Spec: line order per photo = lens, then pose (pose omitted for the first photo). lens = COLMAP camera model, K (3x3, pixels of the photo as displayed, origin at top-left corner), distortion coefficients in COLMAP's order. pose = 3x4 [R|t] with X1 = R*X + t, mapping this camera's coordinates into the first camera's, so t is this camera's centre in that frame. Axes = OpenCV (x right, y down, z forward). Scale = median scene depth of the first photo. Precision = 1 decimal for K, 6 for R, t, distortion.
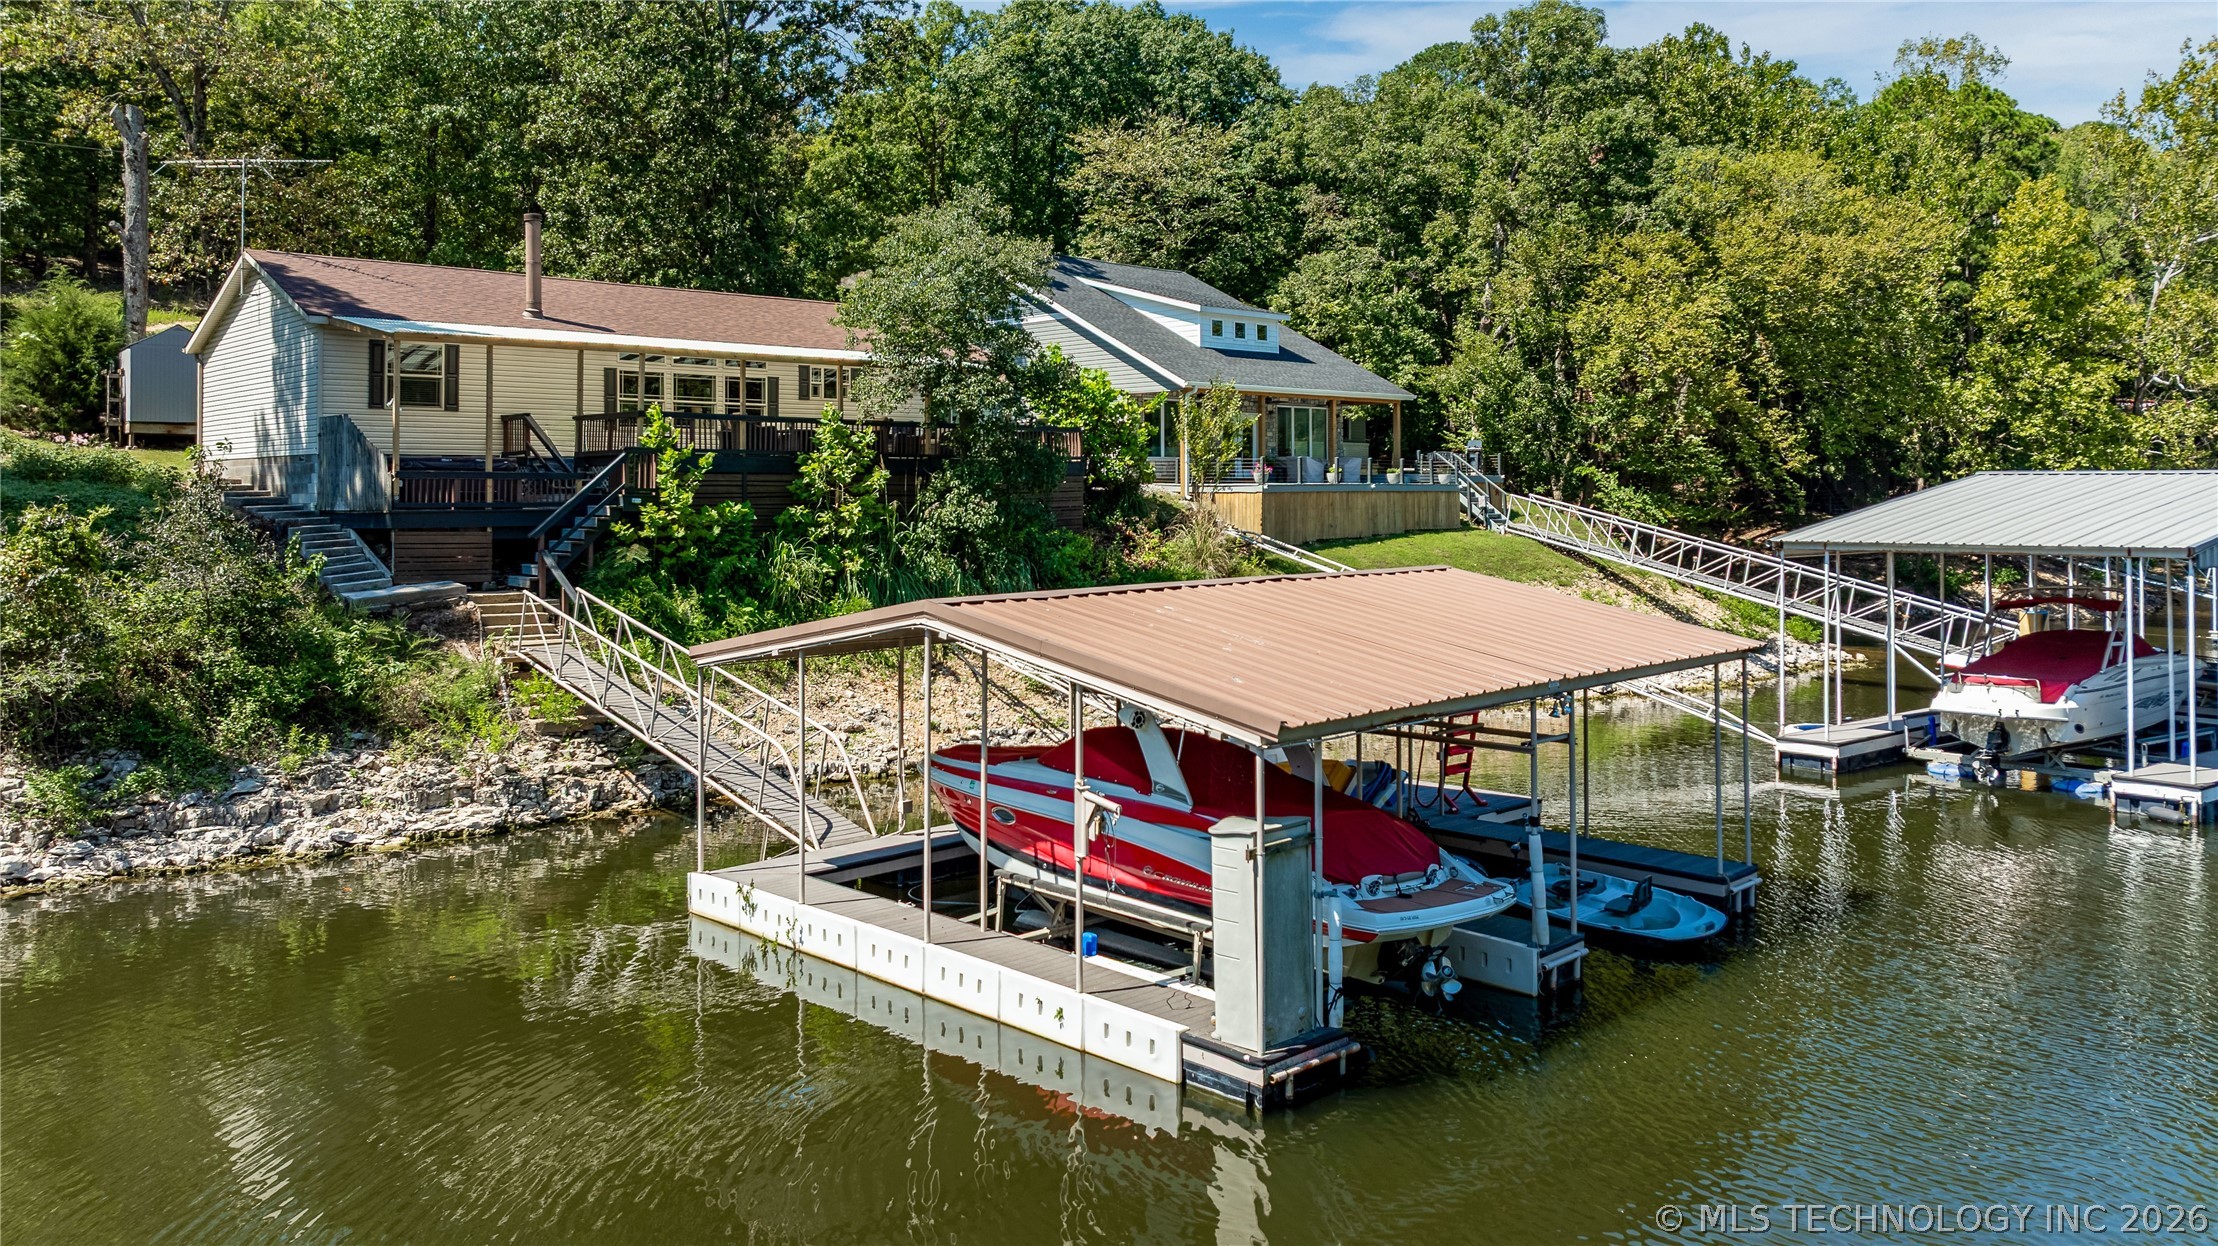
lens RADIAL K [[1598.0, 0, 1115.3], [0, 1598.0, 488.1], [0, 0, 1]] dist [-0.003551, -0.000773]
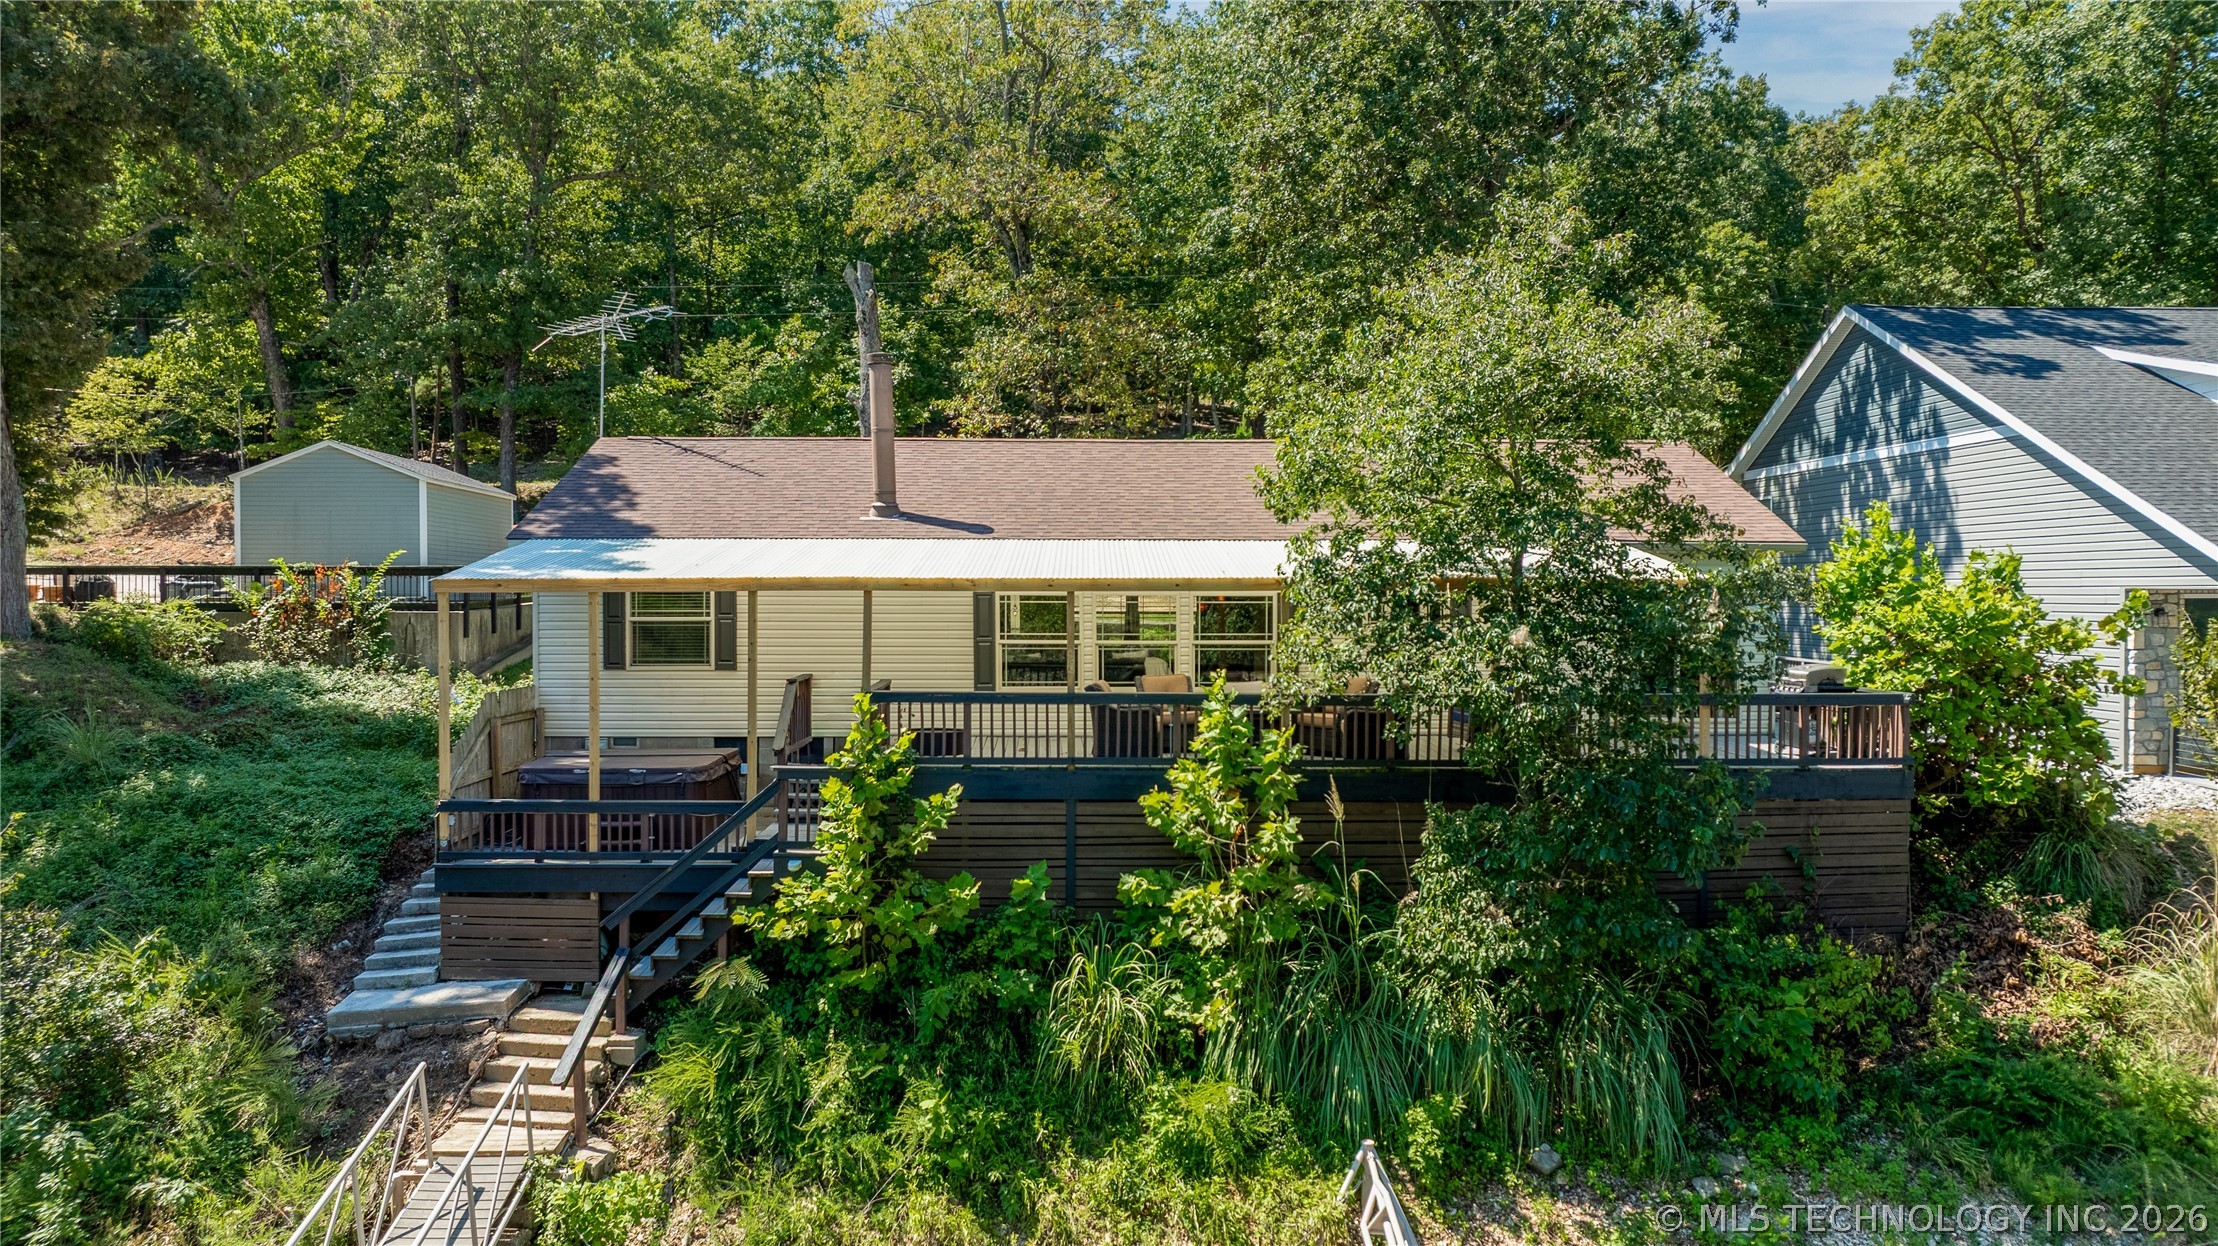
lens RADIAL K [[1585.8, 0, 1111.4], [0, 1585.8, 624.3], [0, 0, 1]] dist [-0.018110, 0.008110]
pose [[0.737780, 0.017568, -0.674813, 0.122633], [-0.001368, 0.999698, 0.024530, -0.071795], [0.675040, -0.017175, 0.737581, 0.538812]]
